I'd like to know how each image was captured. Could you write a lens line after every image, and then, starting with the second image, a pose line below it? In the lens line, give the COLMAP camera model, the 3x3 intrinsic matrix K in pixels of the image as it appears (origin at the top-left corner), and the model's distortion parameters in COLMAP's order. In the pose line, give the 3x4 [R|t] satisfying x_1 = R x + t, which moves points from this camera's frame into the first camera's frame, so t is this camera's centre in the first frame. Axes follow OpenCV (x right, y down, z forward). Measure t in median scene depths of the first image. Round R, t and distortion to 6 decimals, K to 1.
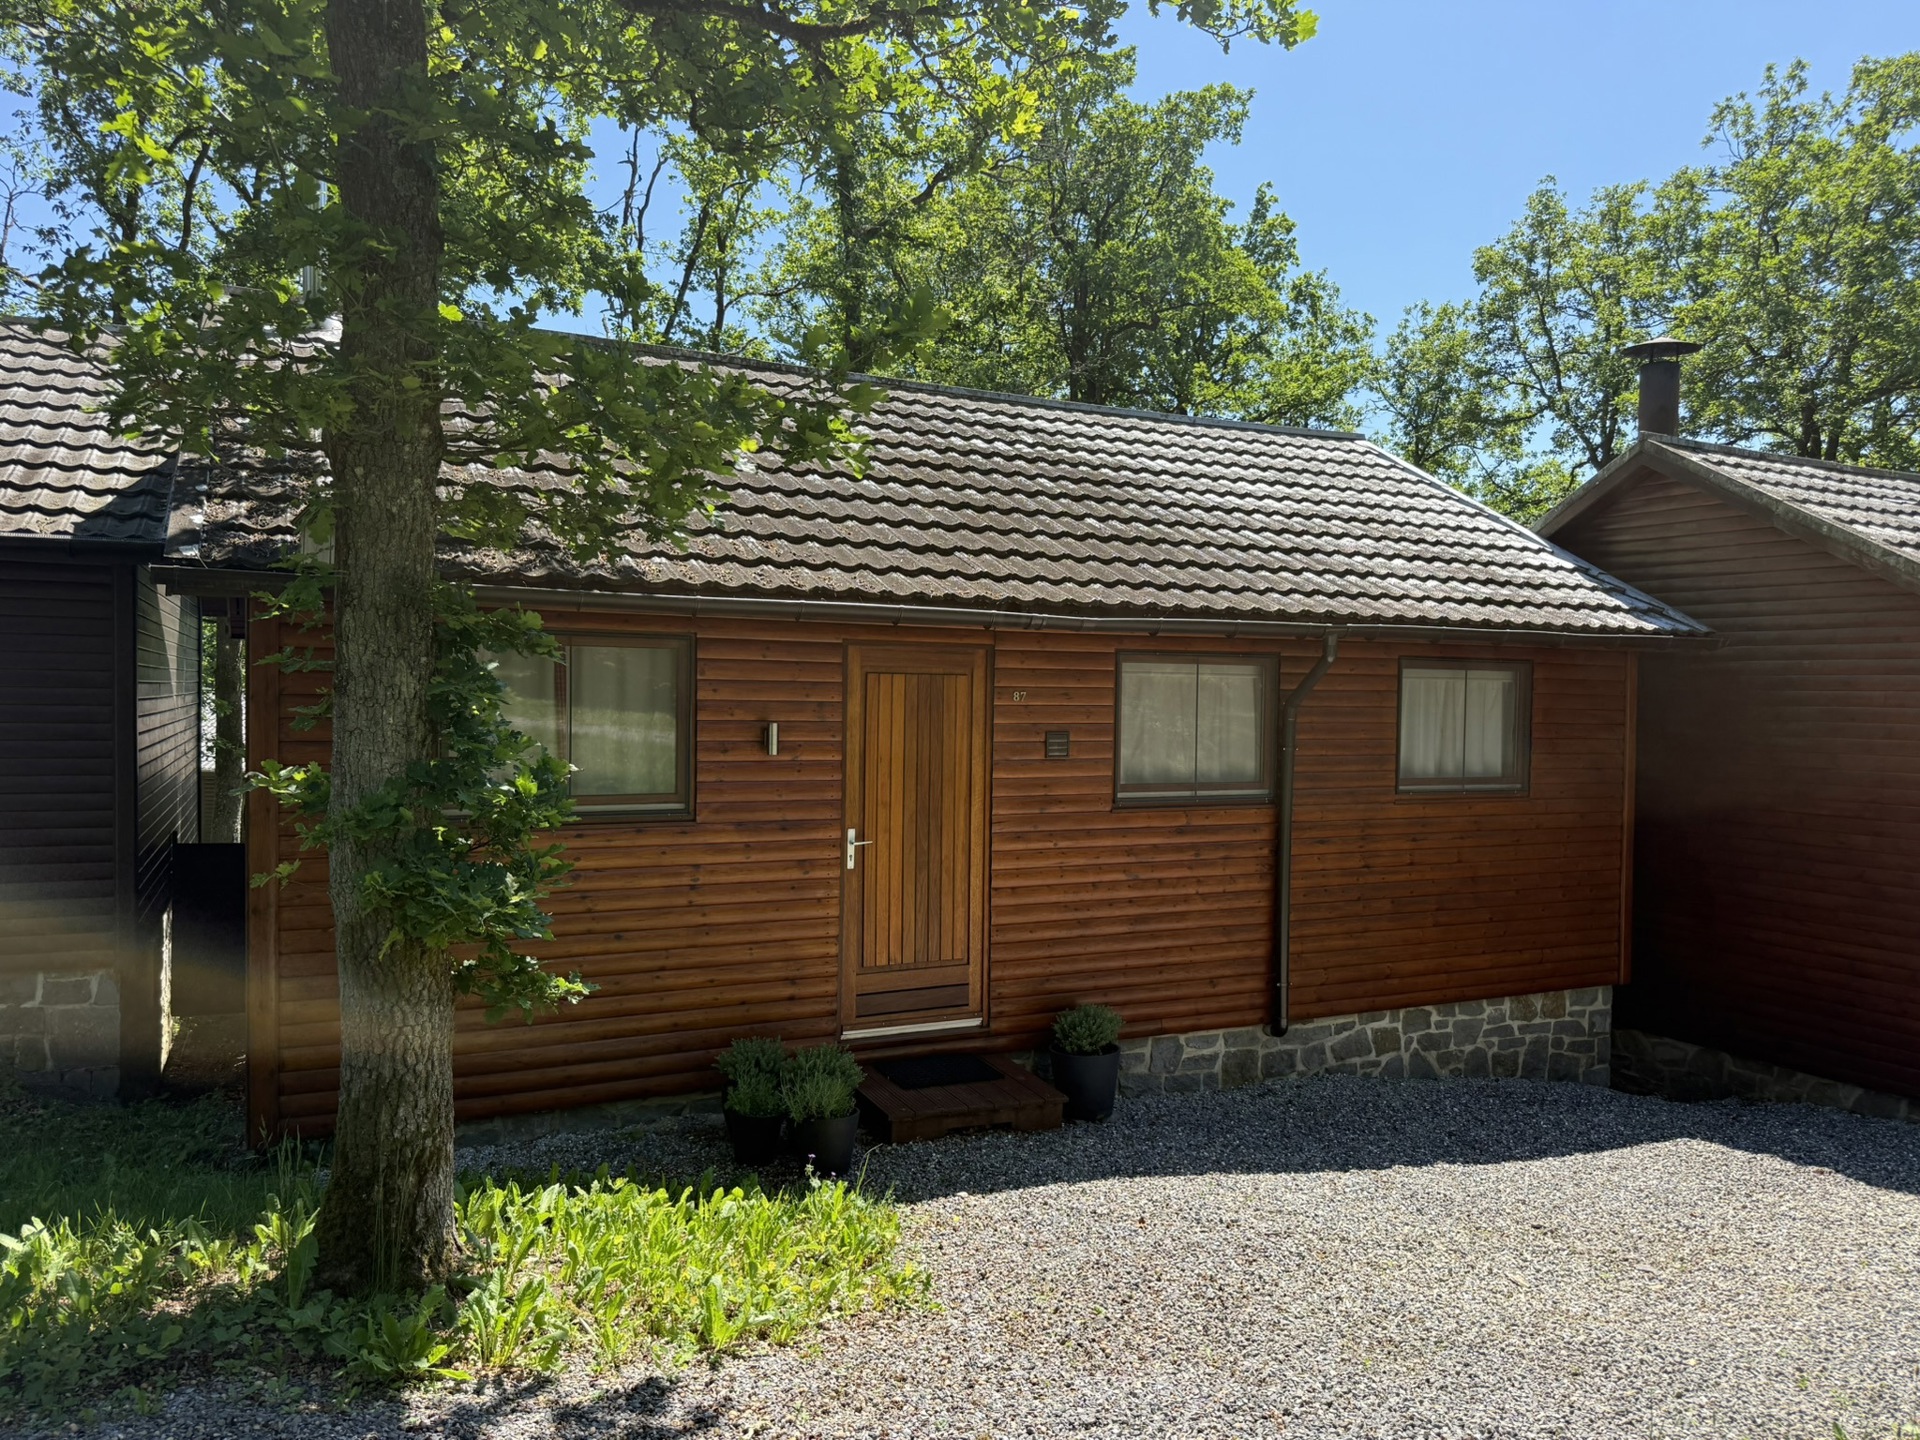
lens RADIAL K [[1358.7, 0, 961.3], [0, 1358.7, 707.9], [0, 0, 1]] dist [0.001145, -0.007900]
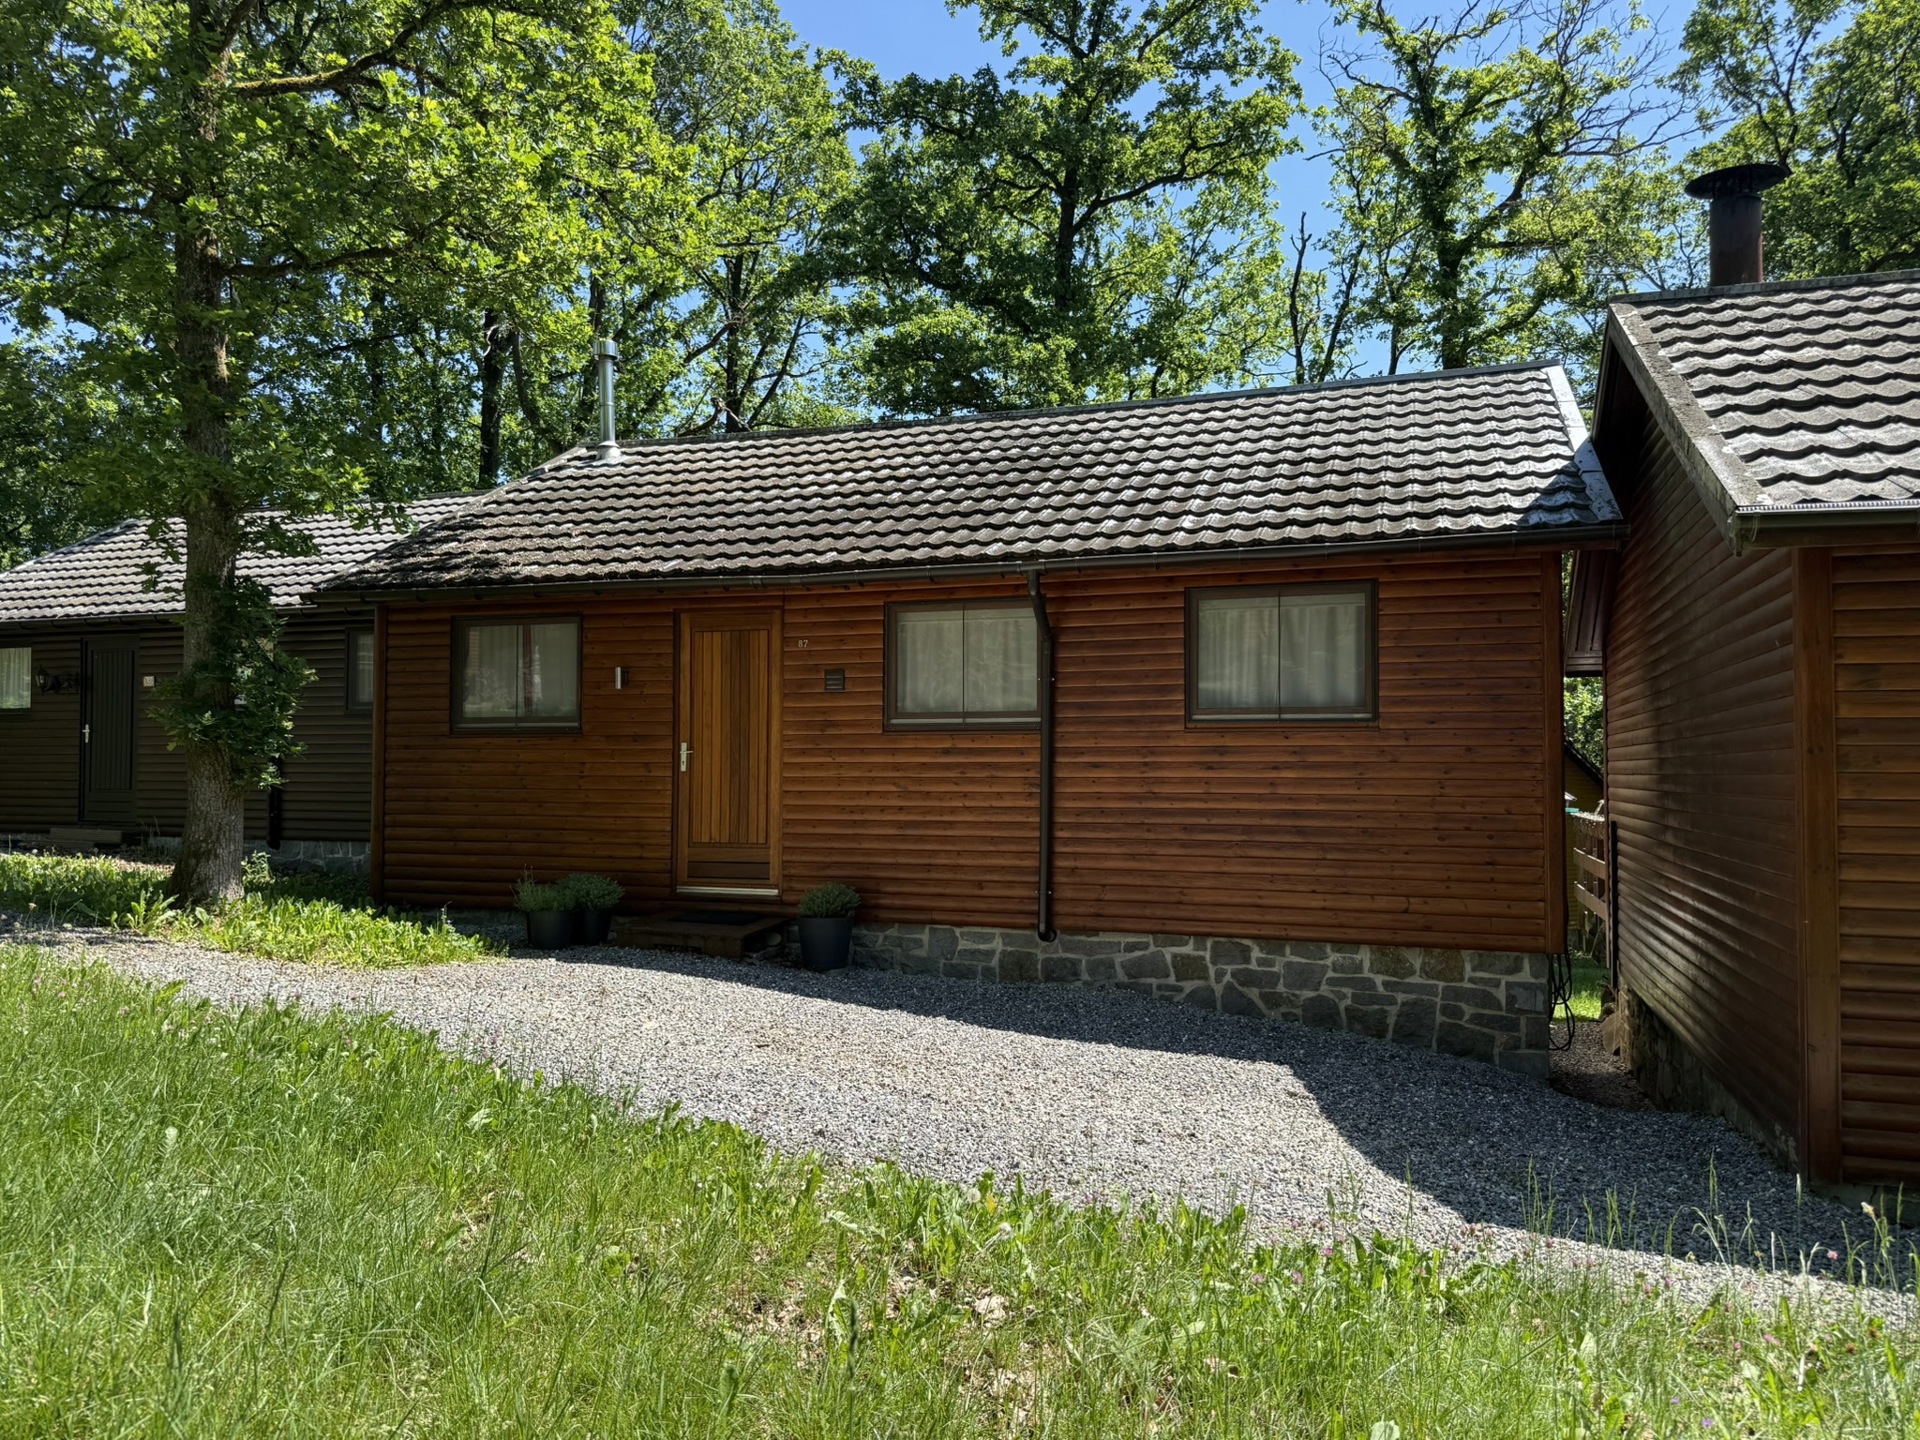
lens RADIAL K [[1358.7, 0, 963.0], [0, 1358.7, 734.0], [0, 0, 1]] dist [0.001145, -0.007900]
pose [[0.727113, -0.028900, -0.685909, 0.970834], [-0.002050, 0.999018, -0.044266, 0.125836], [0.686515, 0.033592, 0.726340, 0.152188]]
